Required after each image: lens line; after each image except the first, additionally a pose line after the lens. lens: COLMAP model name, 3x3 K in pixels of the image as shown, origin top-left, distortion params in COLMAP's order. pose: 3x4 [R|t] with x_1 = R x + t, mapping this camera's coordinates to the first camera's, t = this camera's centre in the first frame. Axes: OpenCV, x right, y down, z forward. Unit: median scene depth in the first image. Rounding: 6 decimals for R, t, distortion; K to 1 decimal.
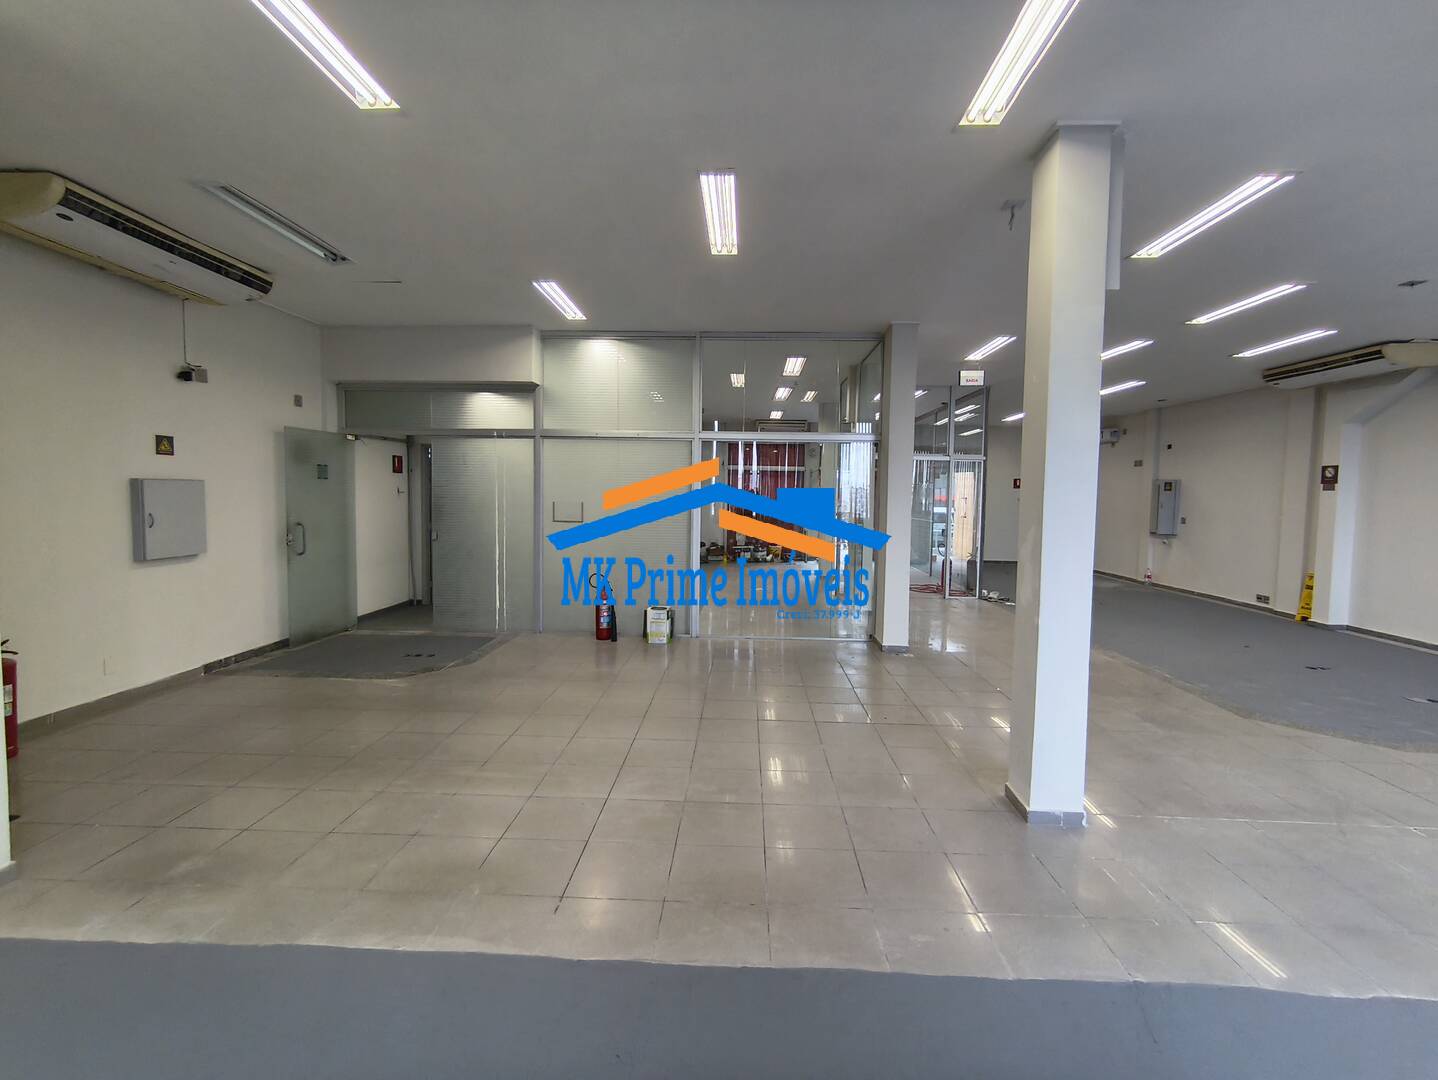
lens RADIAL K [[633.6, 0, 728.4], [0, 633.6, 527.1], [0, 0, 1]] dist [-0.000165, 0.004471]
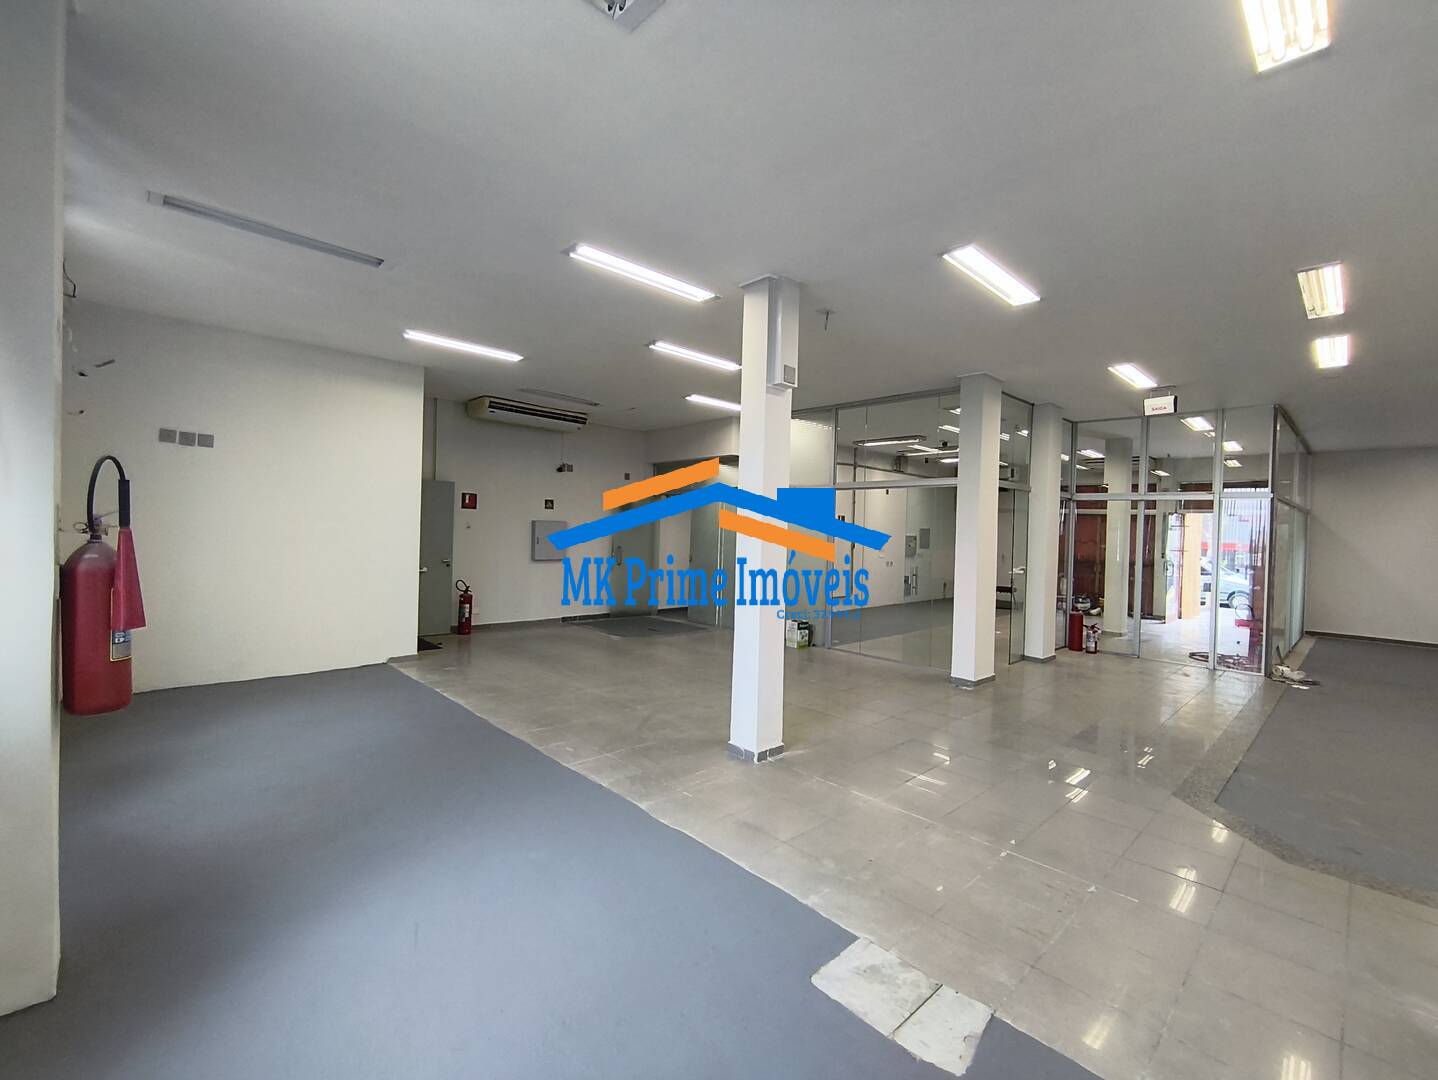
lens RADIAL K [[633.6, 0, 723.3], [0, 633.6, 535.6], [0, 0, 1]] dist [-0.000165, 0.004471]
pose [[0.715519, 0.012810, -0.698475, 0.666837], [-0.055876, 0.997678, -0.038941, 0.012983], [0.696355, 0.066891, 0.714574, -0.036860]]
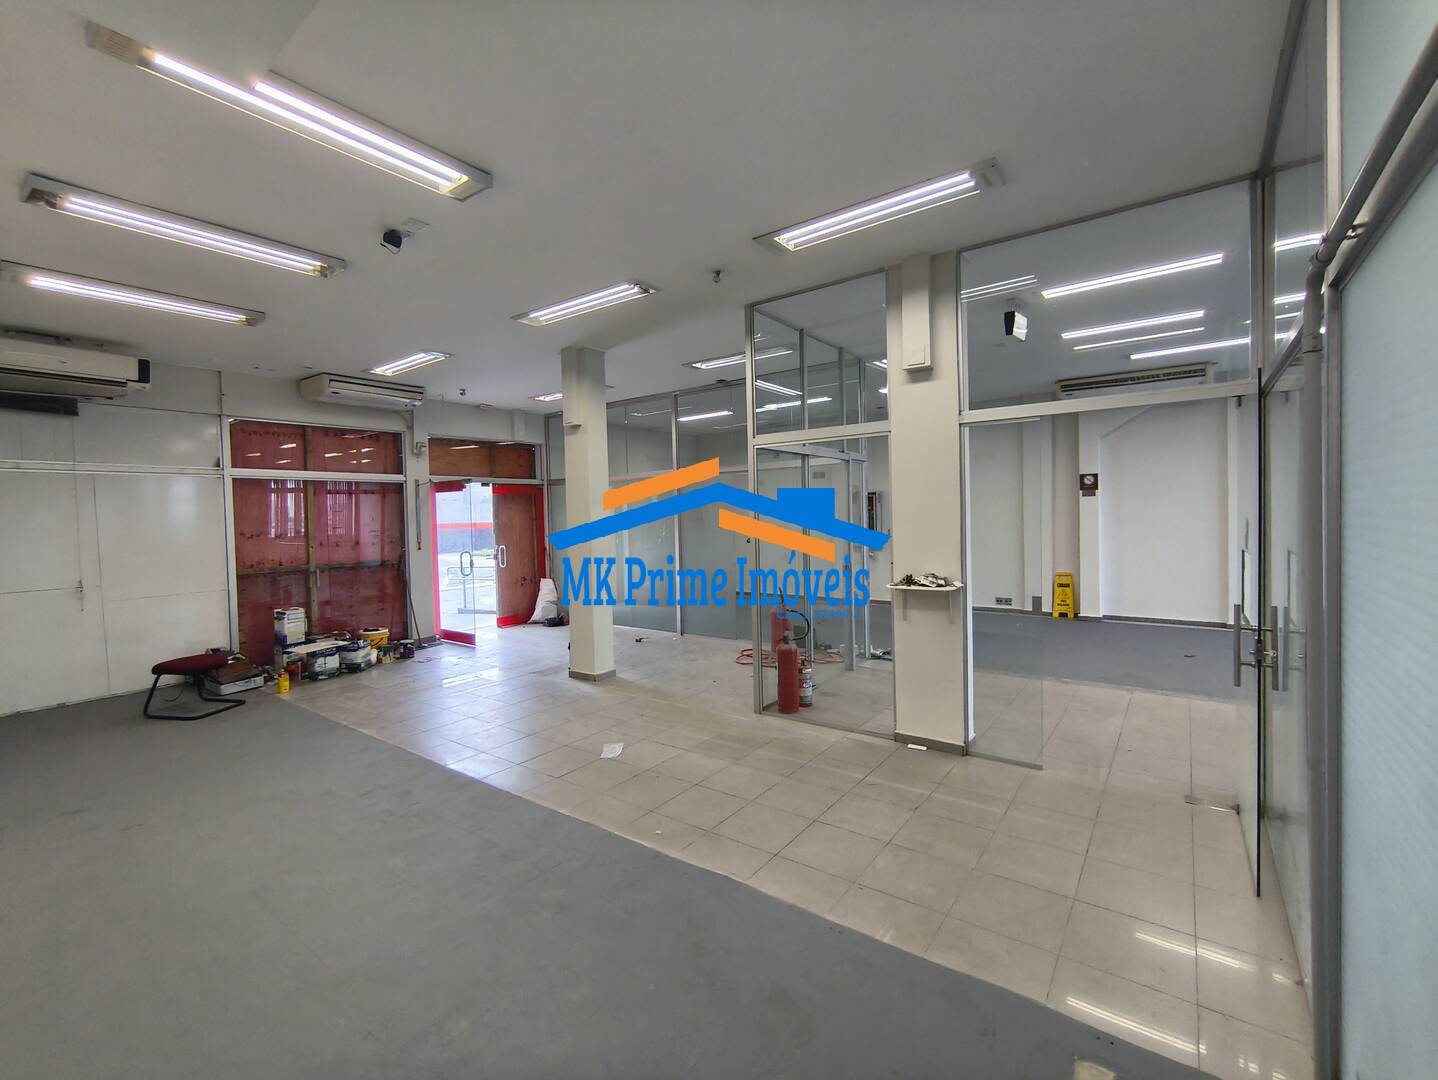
lens RADIAL K [[633.6, 0, 716.8], [0, 633.6, 528.0], [0, 0, 1]] dist [-0.000165, 0.004471]
pose [[0.566885, -0.049381, 0.822316, -0.387560], [0.077677, 0.996959, 0.006320, -0.070068], [-0.820127, 0.060292, 0.568997, 1.059074]]
